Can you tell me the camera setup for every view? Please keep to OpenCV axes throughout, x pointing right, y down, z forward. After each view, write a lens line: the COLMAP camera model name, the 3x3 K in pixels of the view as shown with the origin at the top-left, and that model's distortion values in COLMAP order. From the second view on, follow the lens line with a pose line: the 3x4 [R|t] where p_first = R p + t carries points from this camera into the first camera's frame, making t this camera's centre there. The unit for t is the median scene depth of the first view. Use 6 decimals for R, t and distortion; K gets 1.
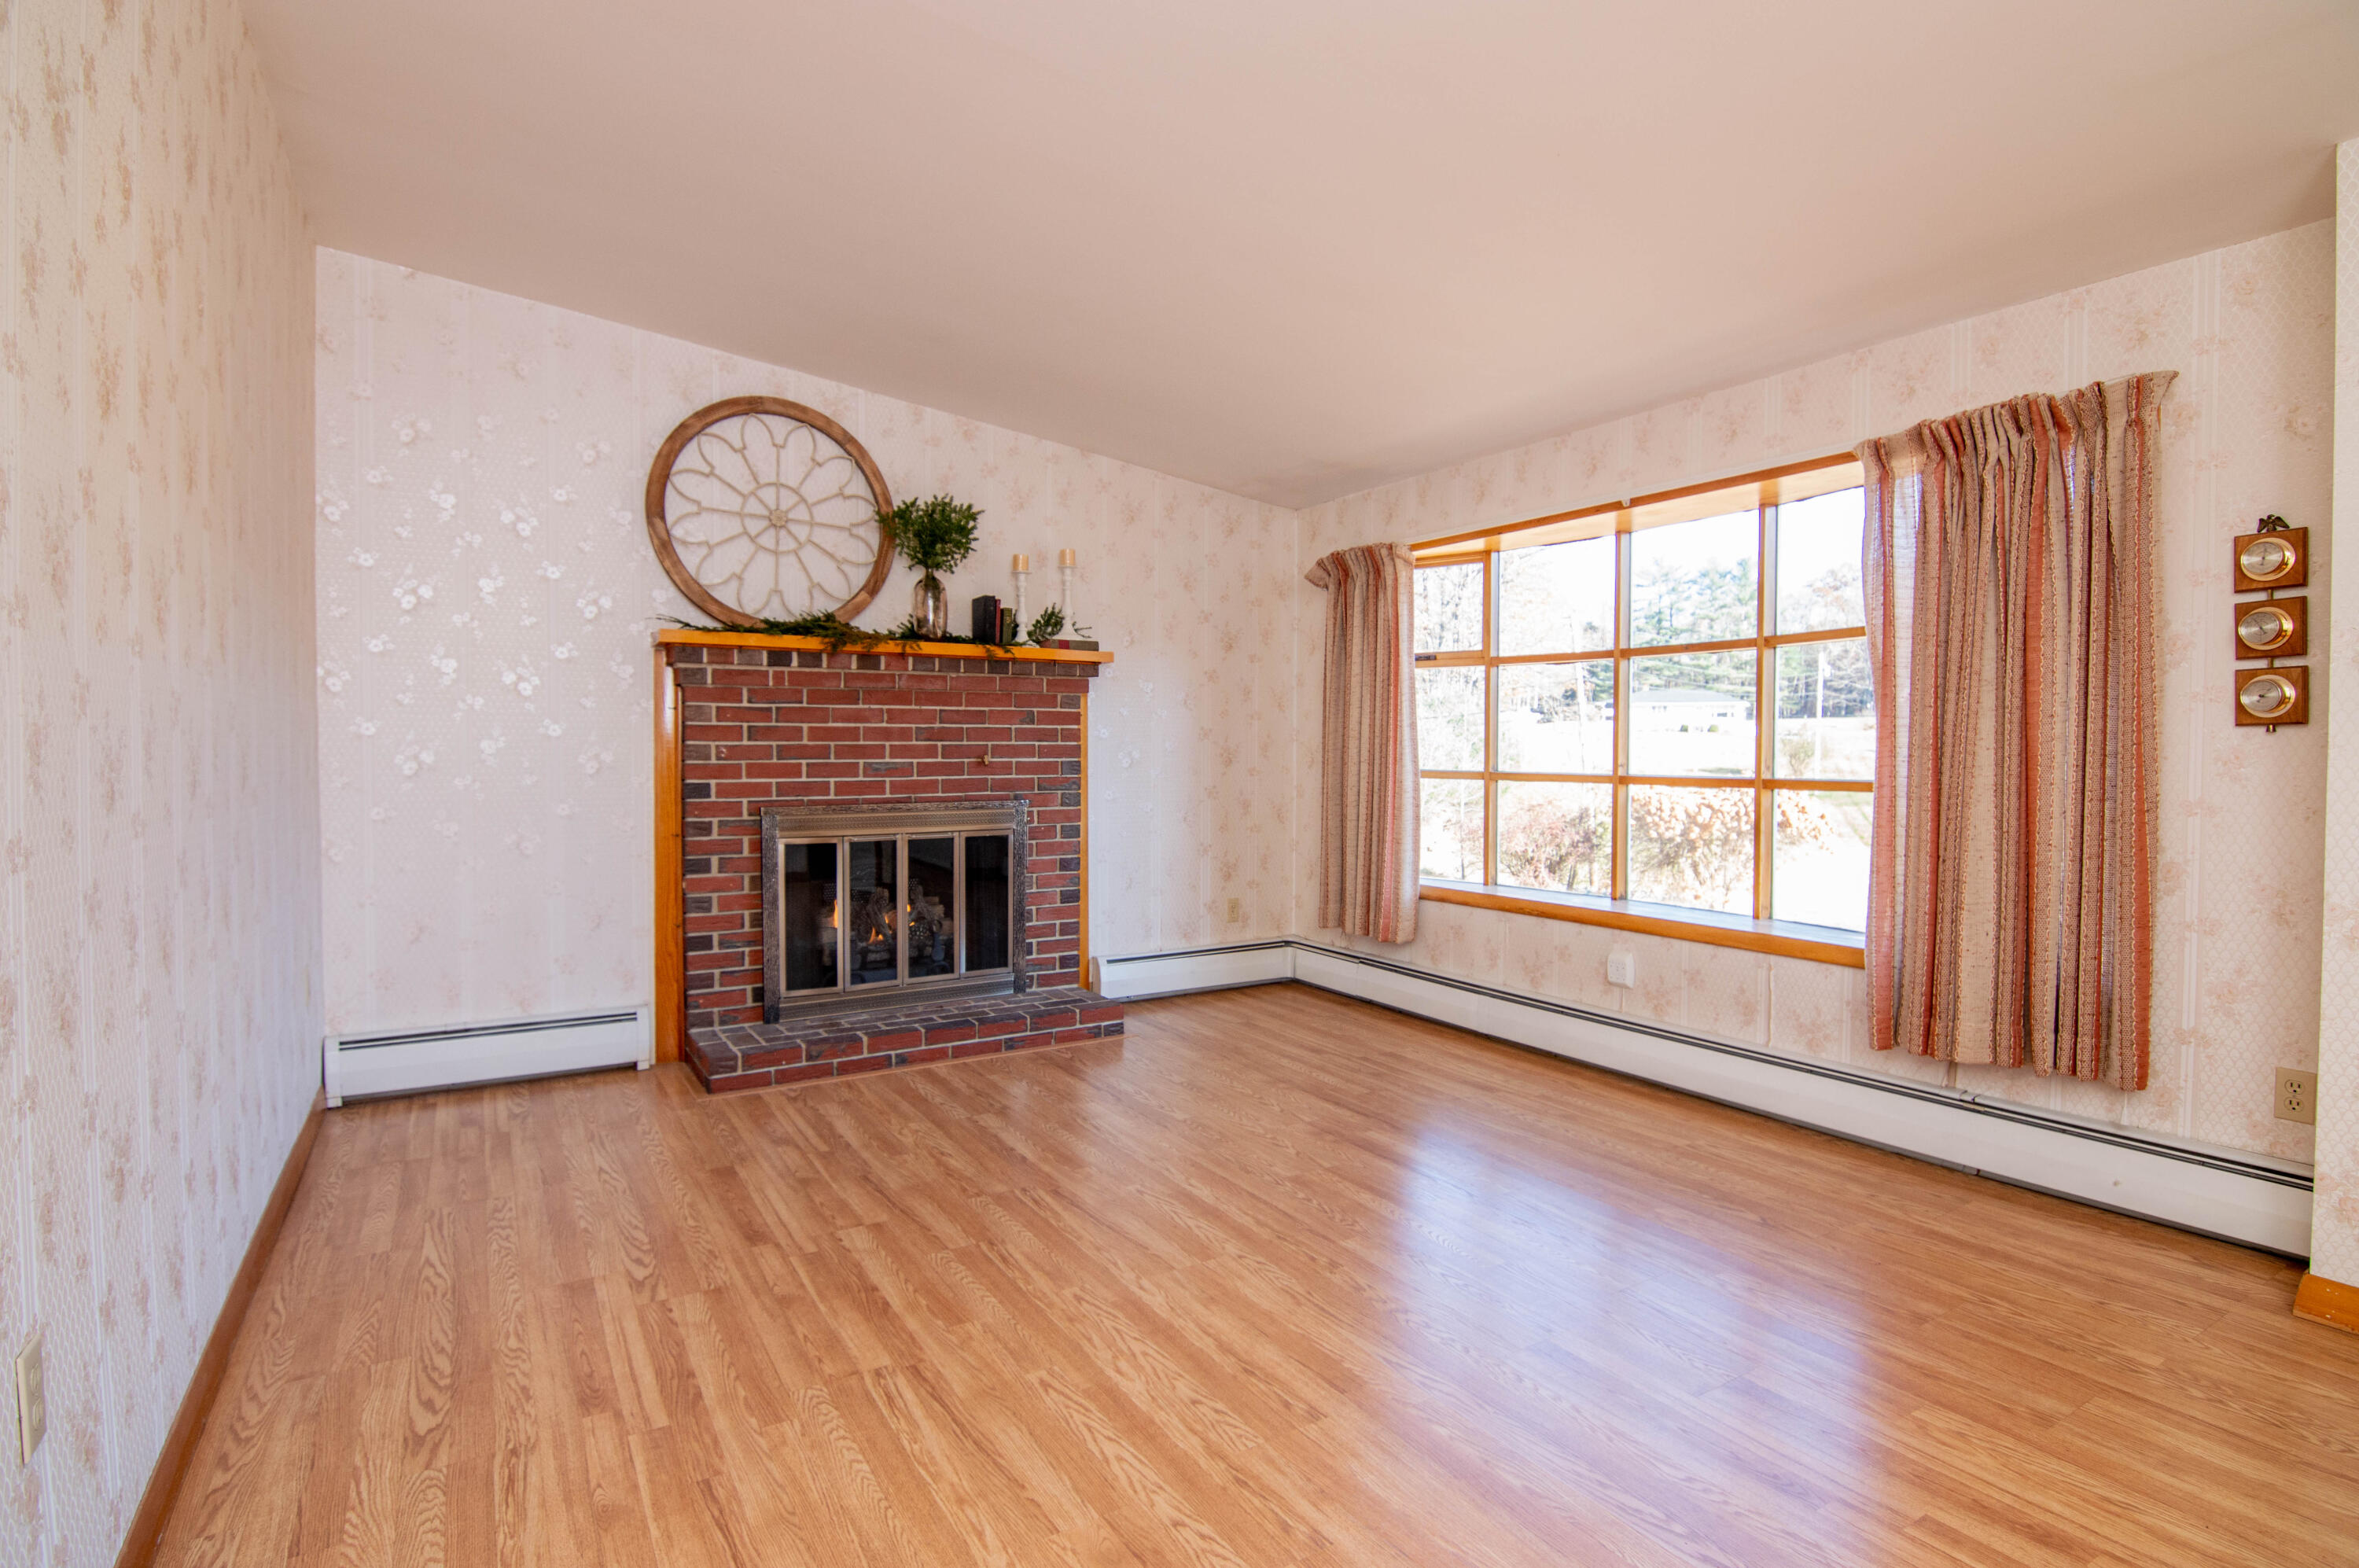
lens RADIAL K [[1175.4, 0, 1183.0], [0, 1175.4, 777.4], [0, 0, 1]] dist [-0.004296, -0.011038]
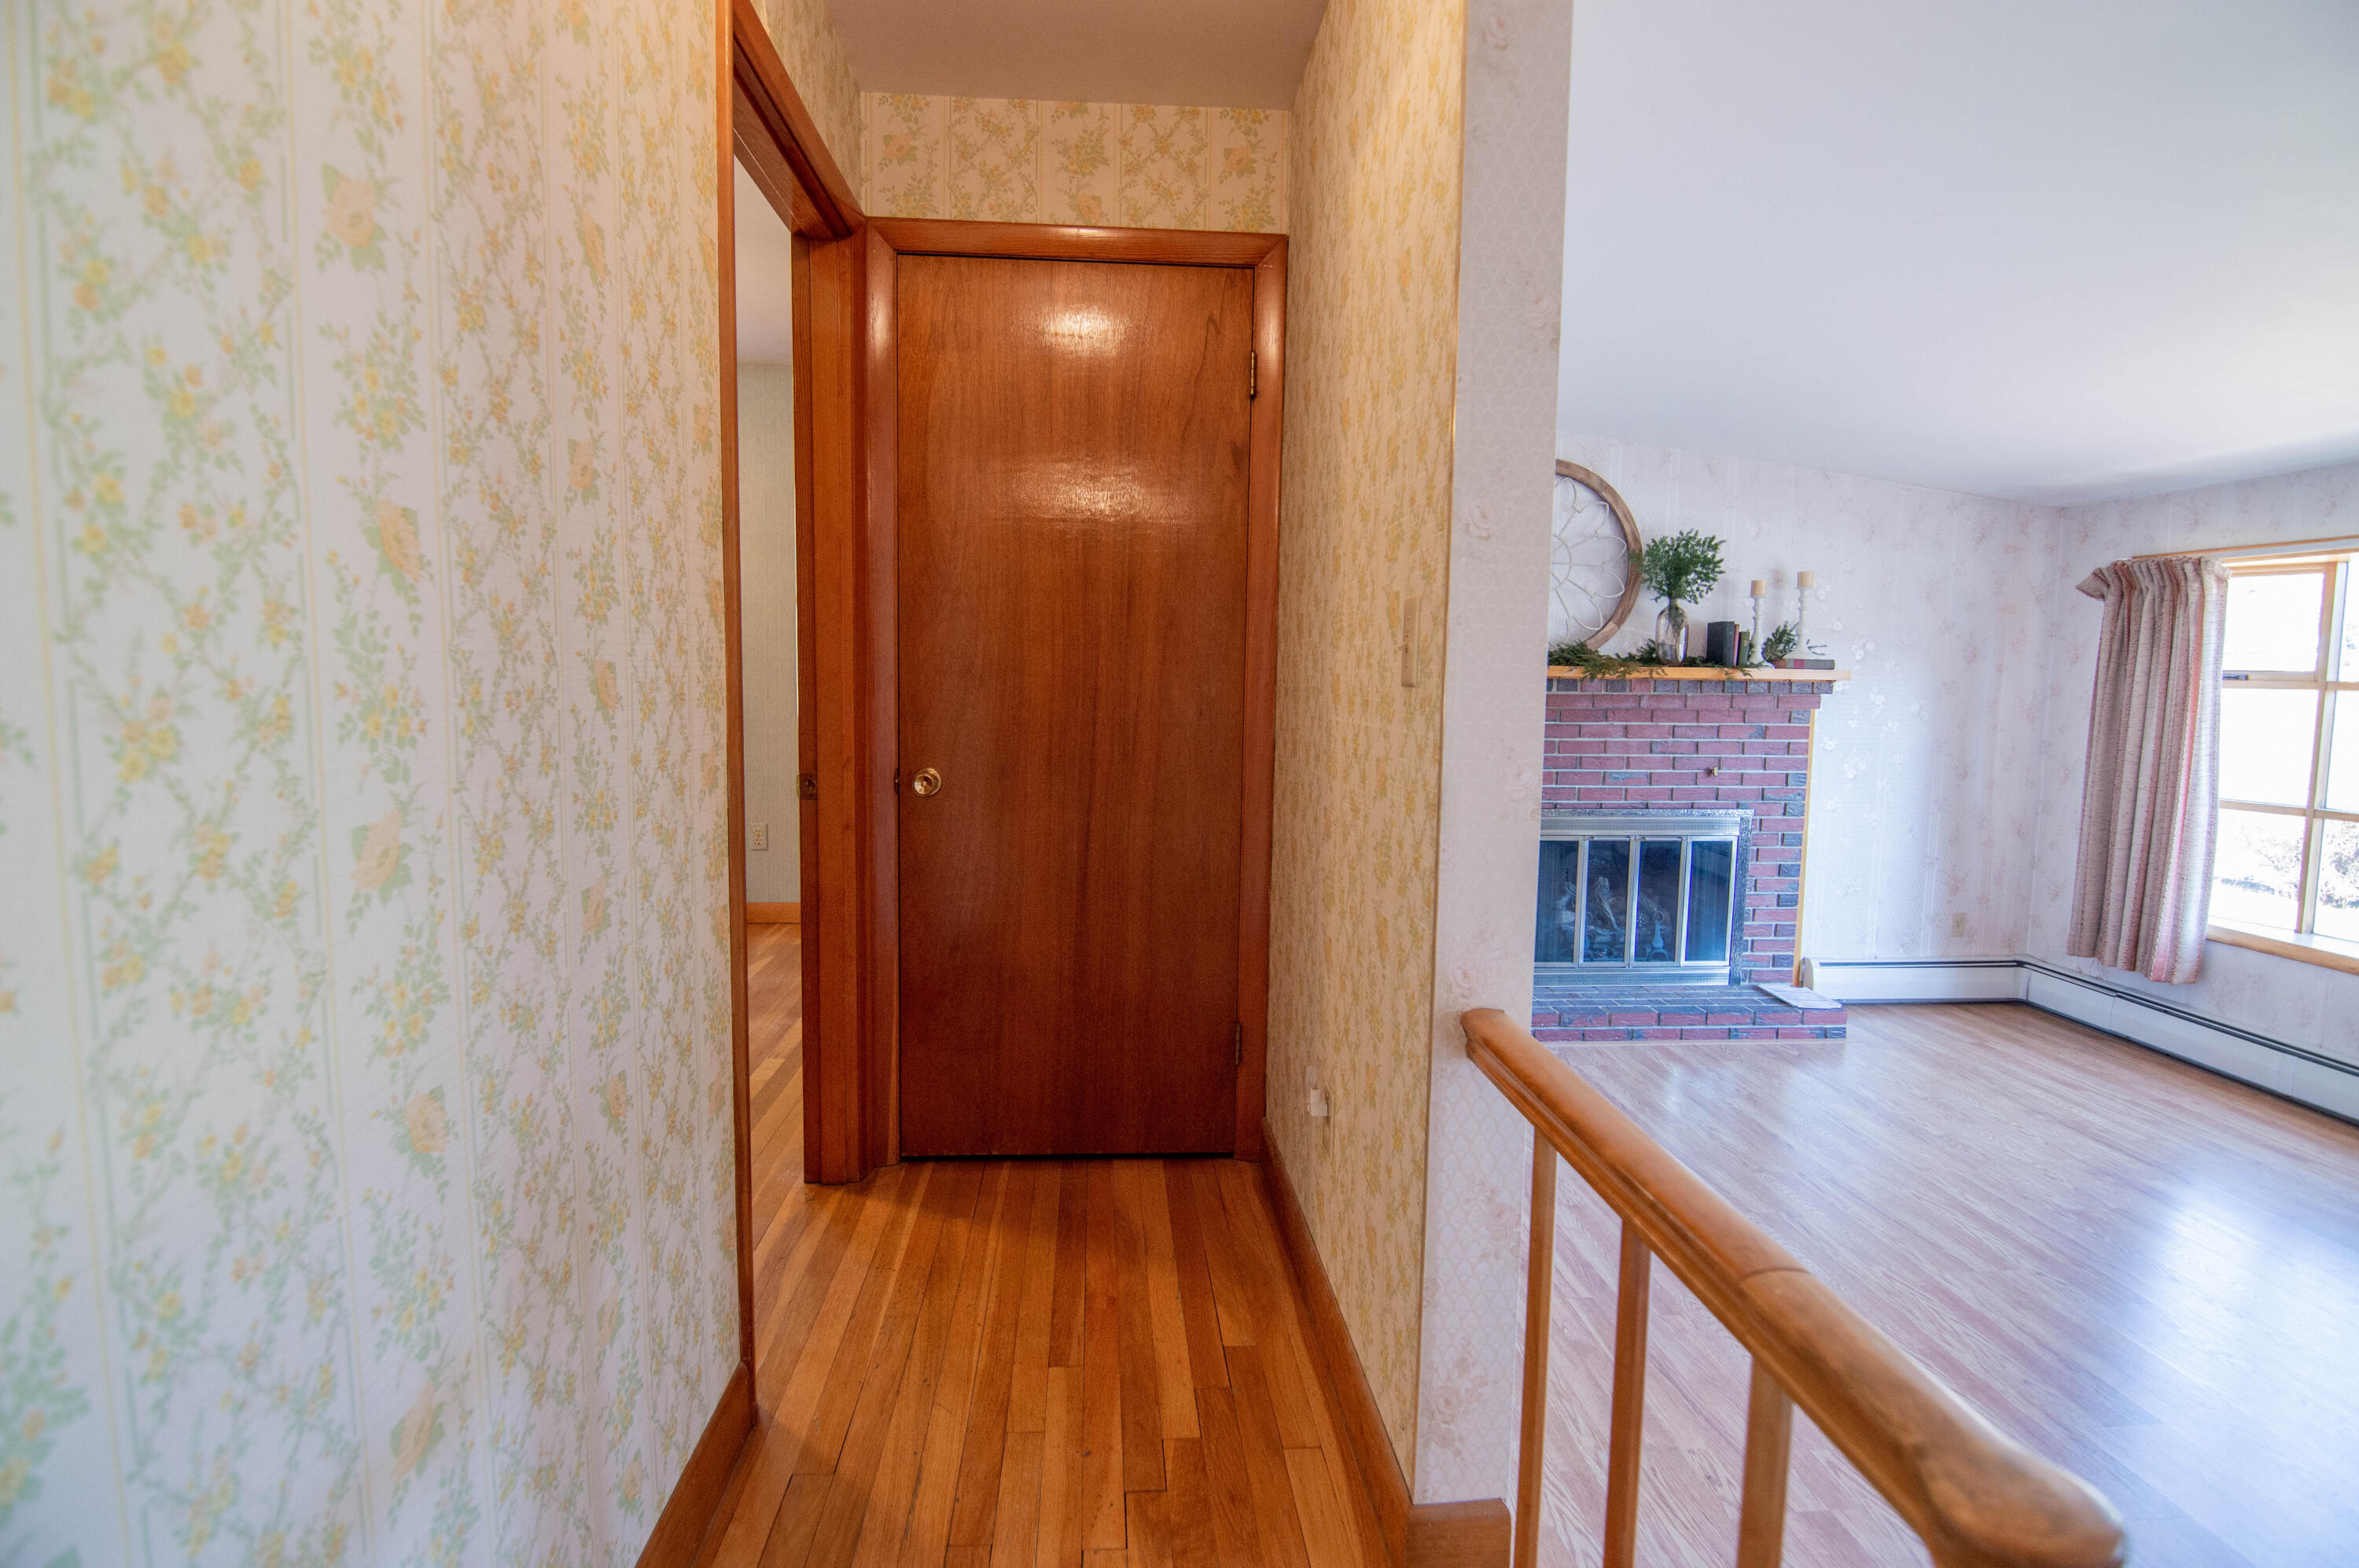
lens RADIAL K [[1175.4, 0, 1183.0], [0, 1175.4, 777.4], [0, 0, 1]] dist [-0.004296, -0.011038]
pose [[0.885213, 0.050611, -0.462424, -0.099727], [-0.025086, 0.997811, 0.061185, -0.062846], [0.464508, -0.042561, 0.884545, -0.191341]]
